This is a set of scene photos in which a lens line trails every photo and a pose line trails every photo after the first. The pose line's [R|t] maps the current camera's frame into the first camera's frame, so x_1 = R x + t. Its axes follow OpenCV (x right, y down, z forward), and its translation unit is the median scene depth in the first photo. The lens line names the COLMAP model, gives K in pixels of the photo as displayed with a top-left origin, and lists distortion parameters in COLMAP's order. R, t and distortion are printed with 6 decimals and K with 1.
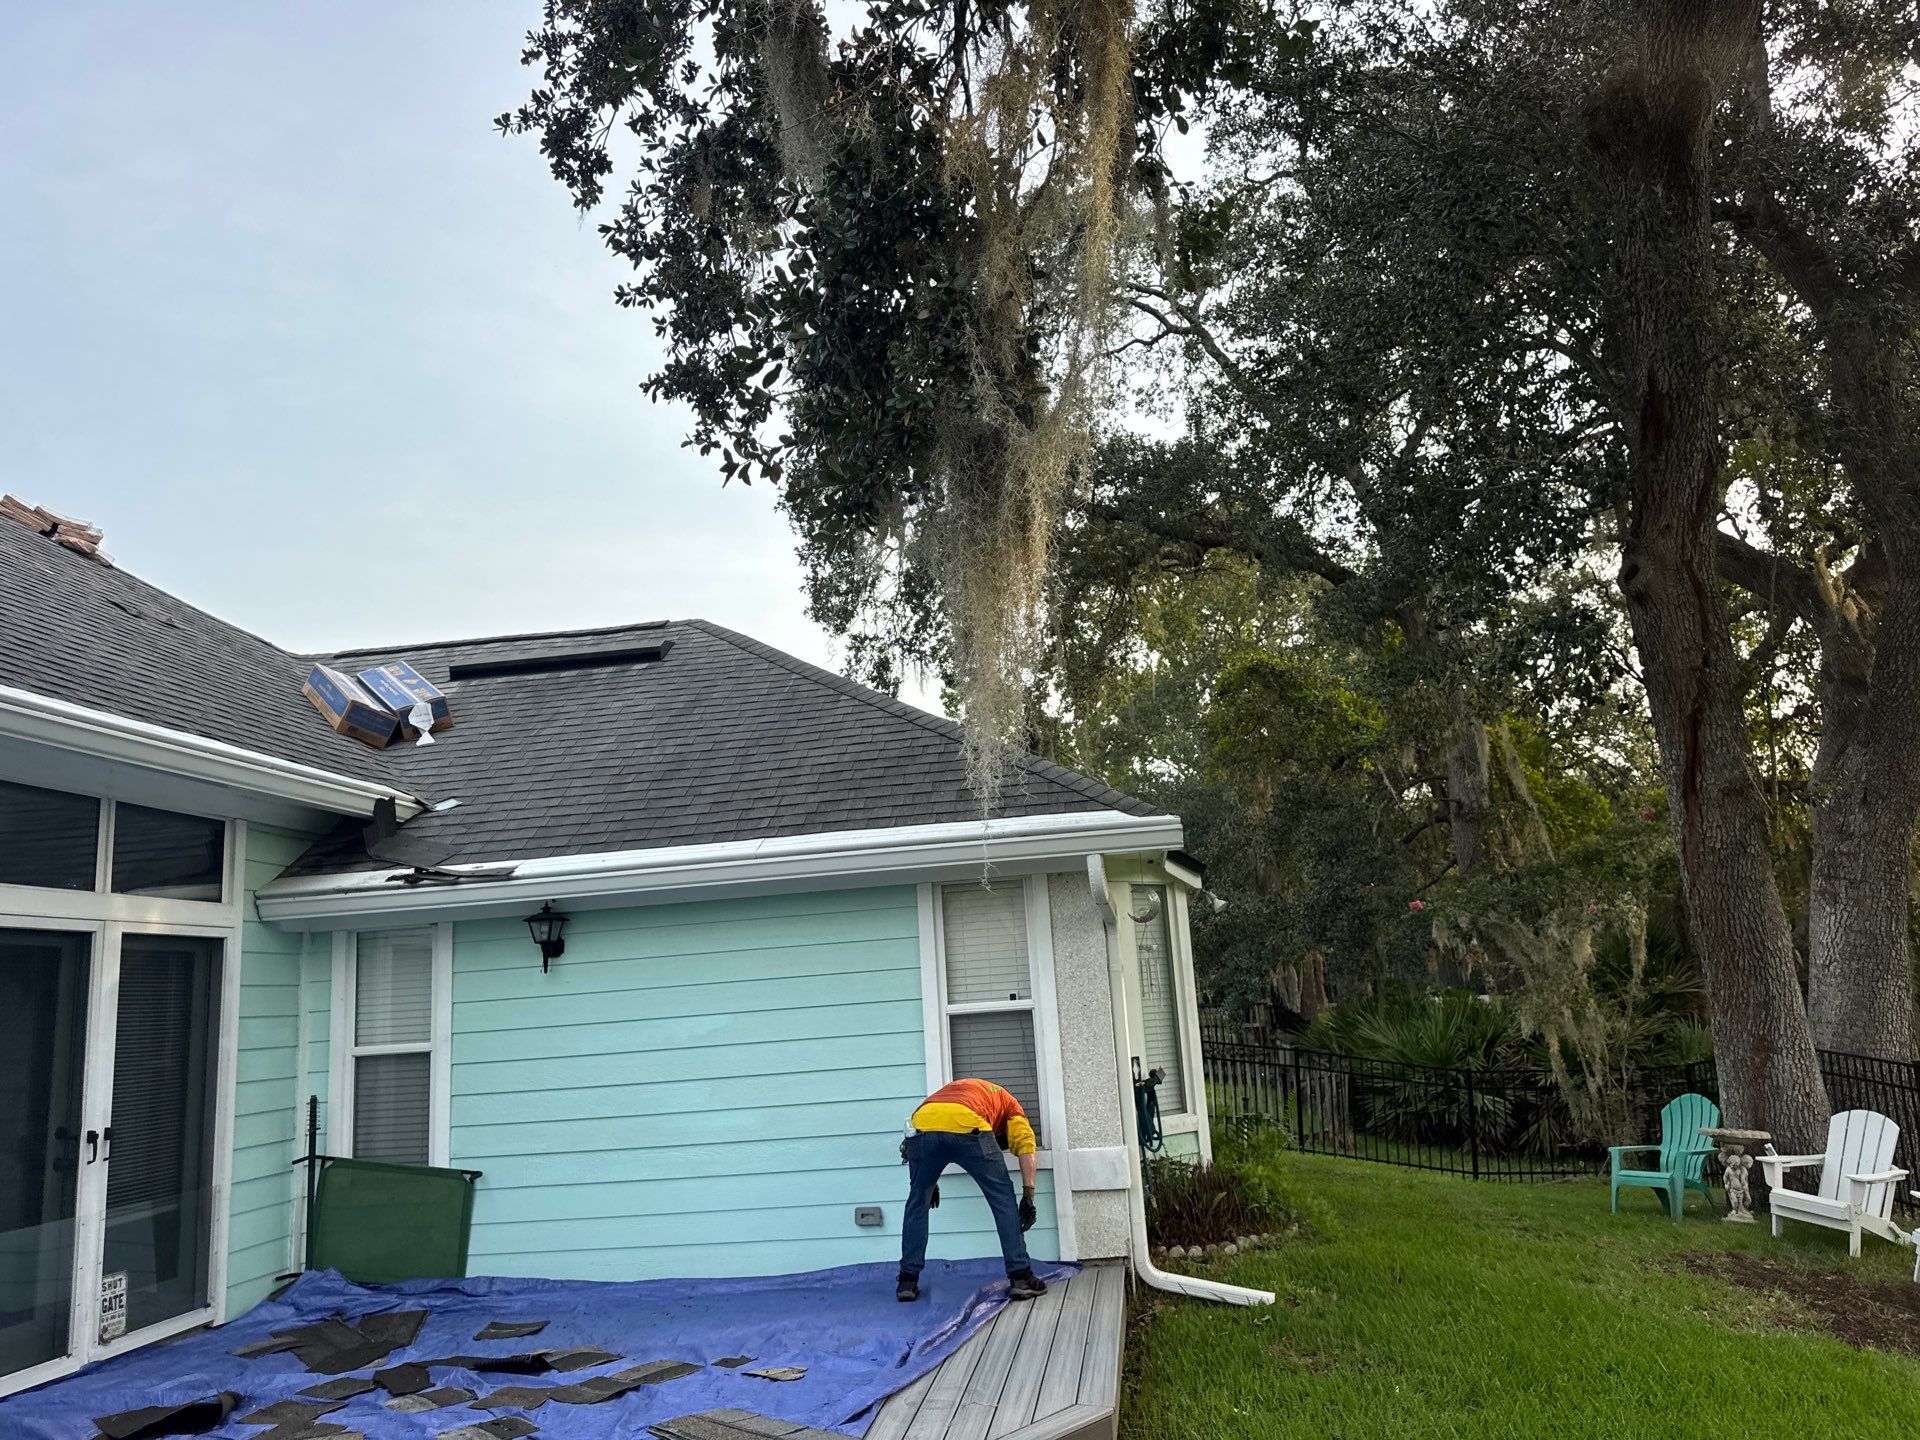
lens RADIAL K [[1350.8, 0, 957.5], [0, 1350.8, 710.5], [0, 0, 1]] dist [0.066157, -0.067176]
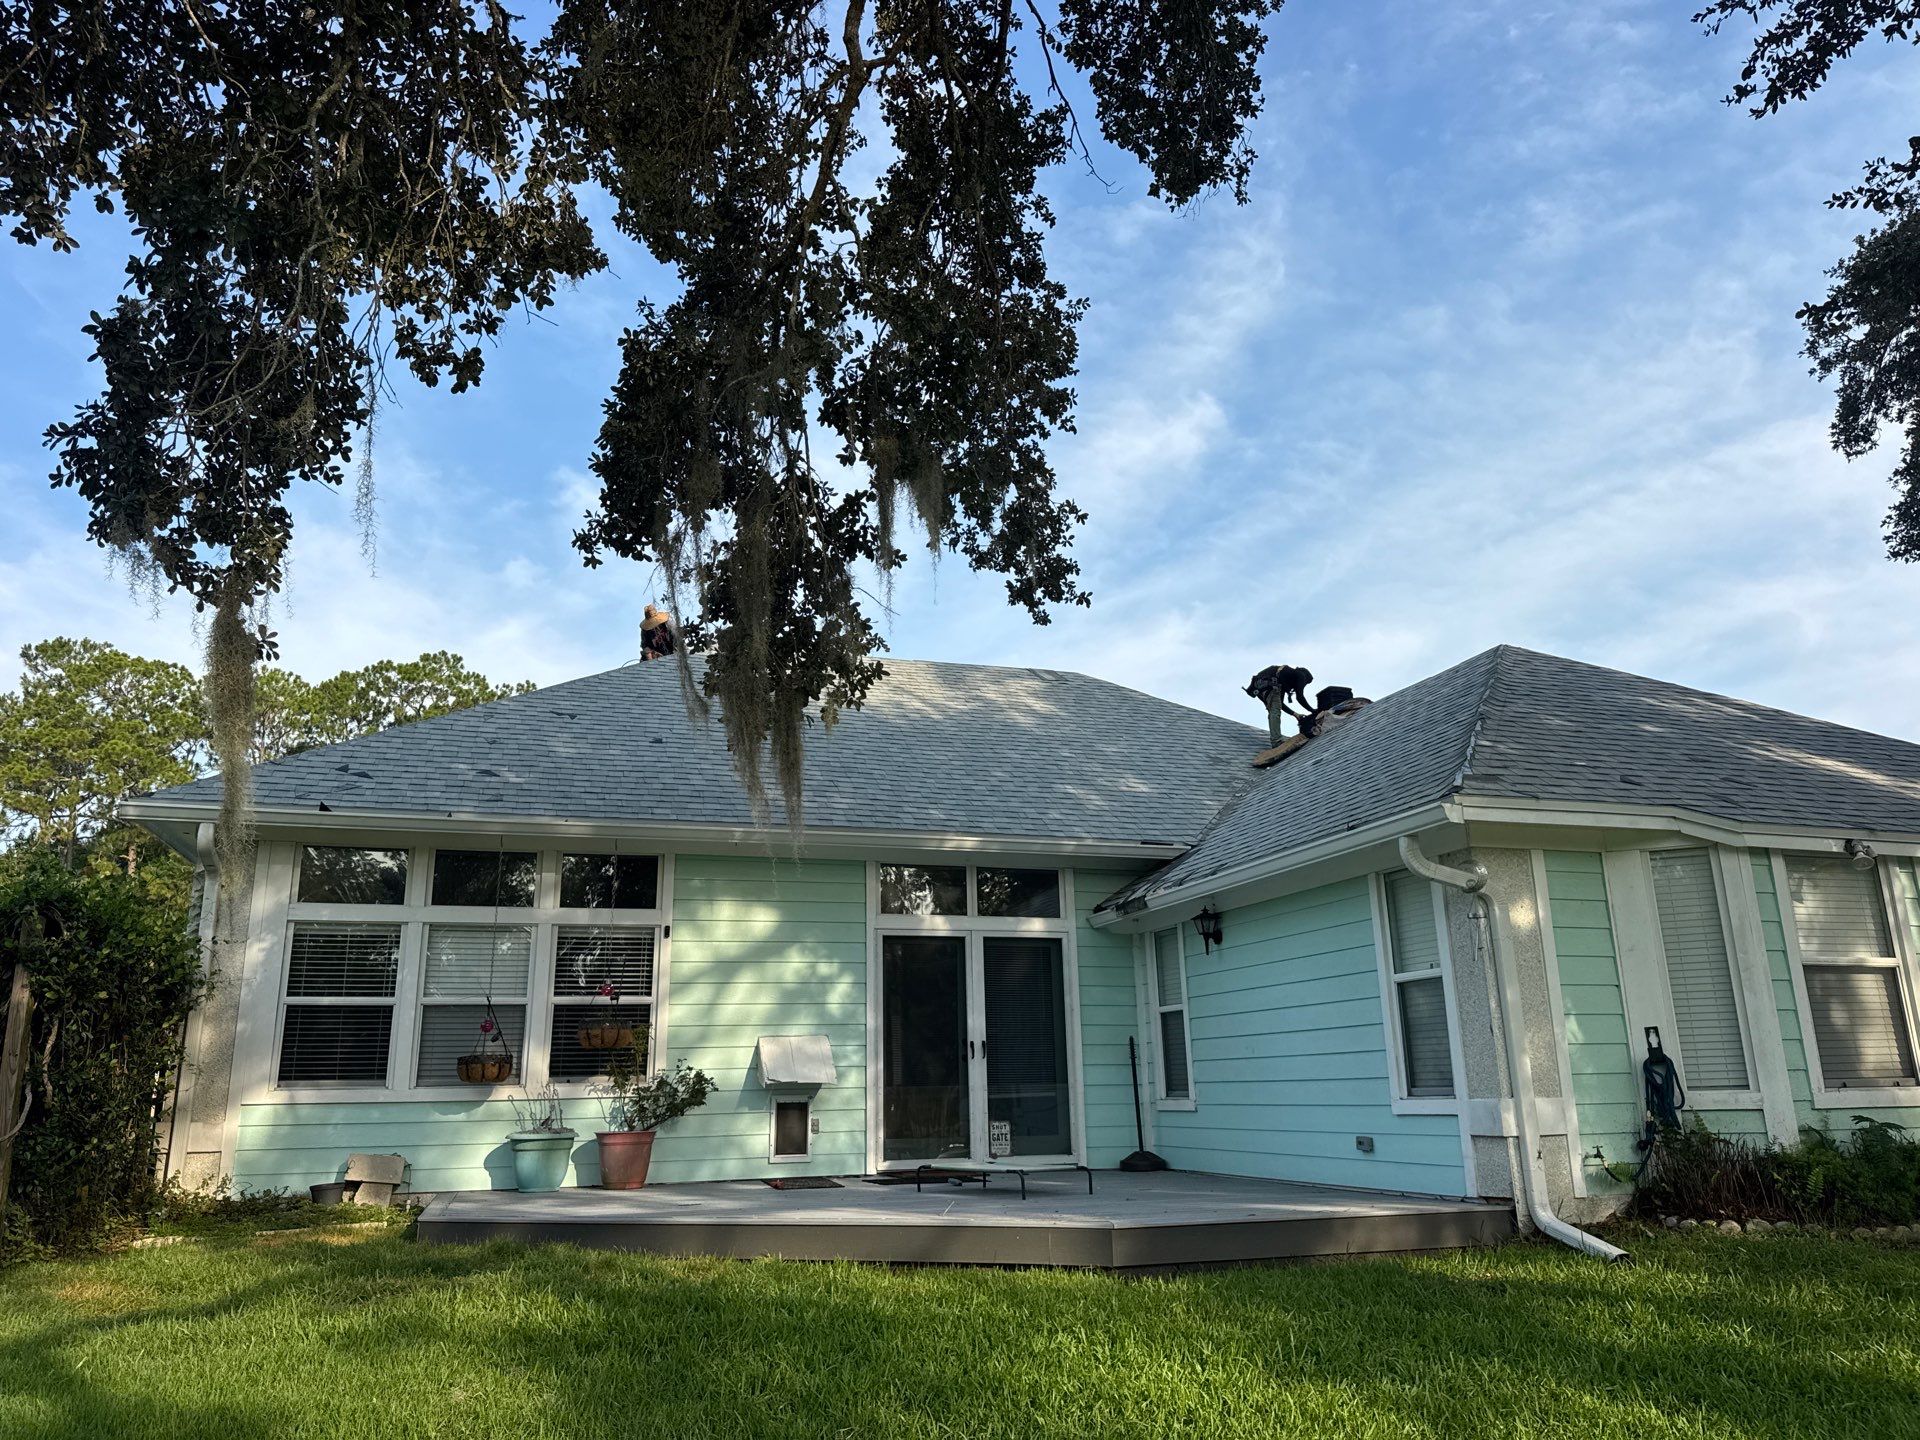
lens RADIAL K [[1350.8, 0, 974.7], [0, 1350.8, 703.1], [0, 0, 1]] dist [0.066157, -0.067176]
pose [[0.434223, -0.192141, -0.880075, 0.897394], [0.175633, 0.976295, -0.126492, 0.069910], [0.883518, -0.099644, 0.457676, 0.152504]]
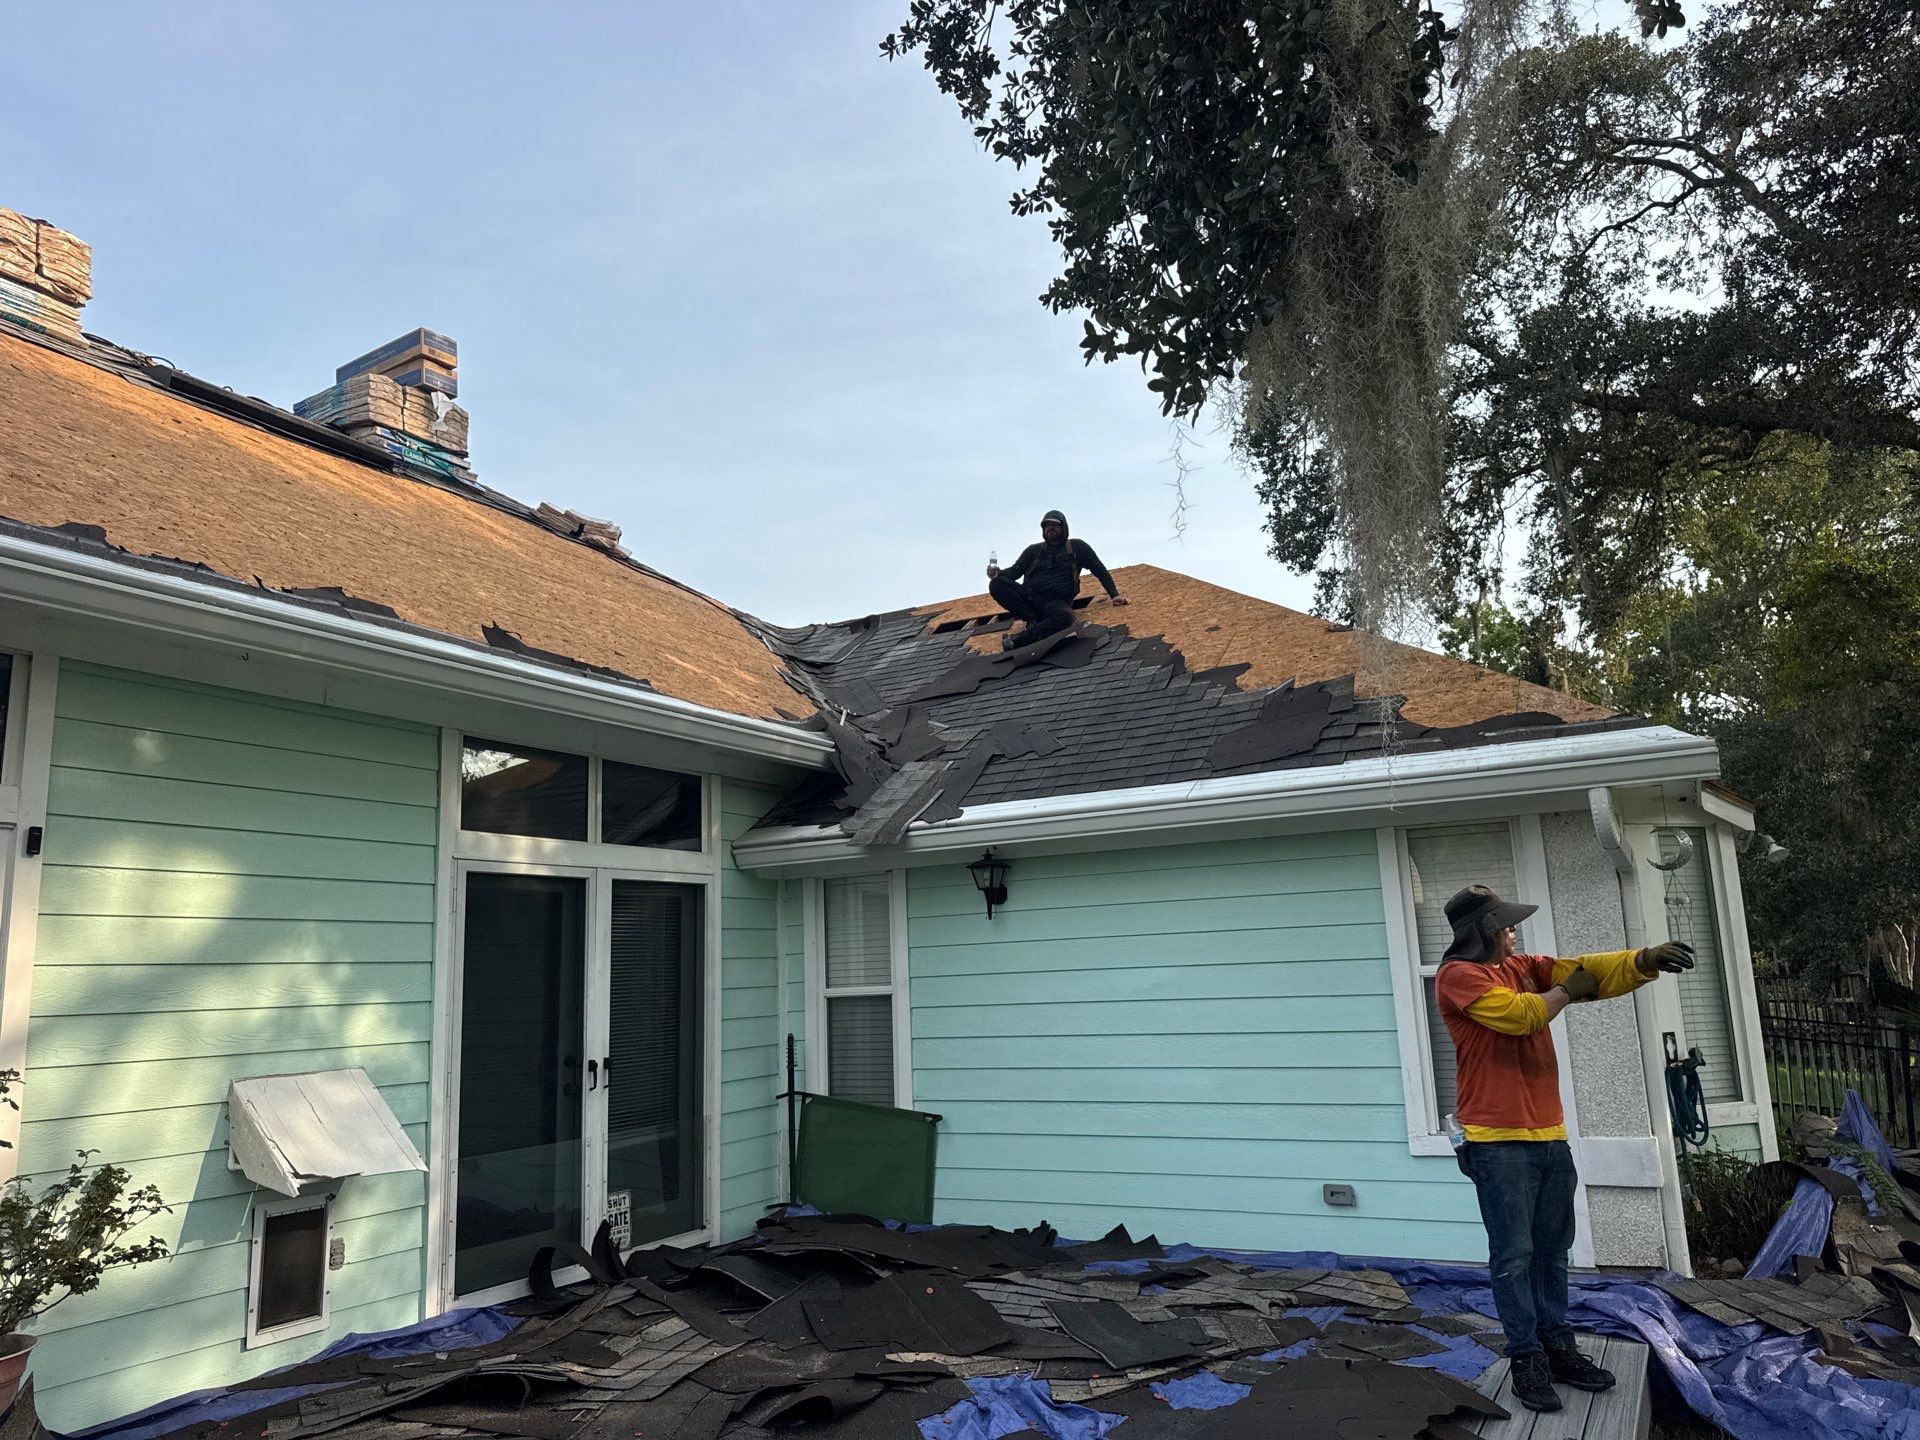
lens RADIAL K [[1350.8, 0, 970.7], [0, 1350.8, 717.8], [0, 0, 1]] dist [0.066157, -0.067176]
pose [[0.938377, -0.043482, -0.342867, 0.027347], [0.055311, 0.998161, 0.024793, 0.019766], [0.341158, -0.042230, 0.939057, 0.077604]]
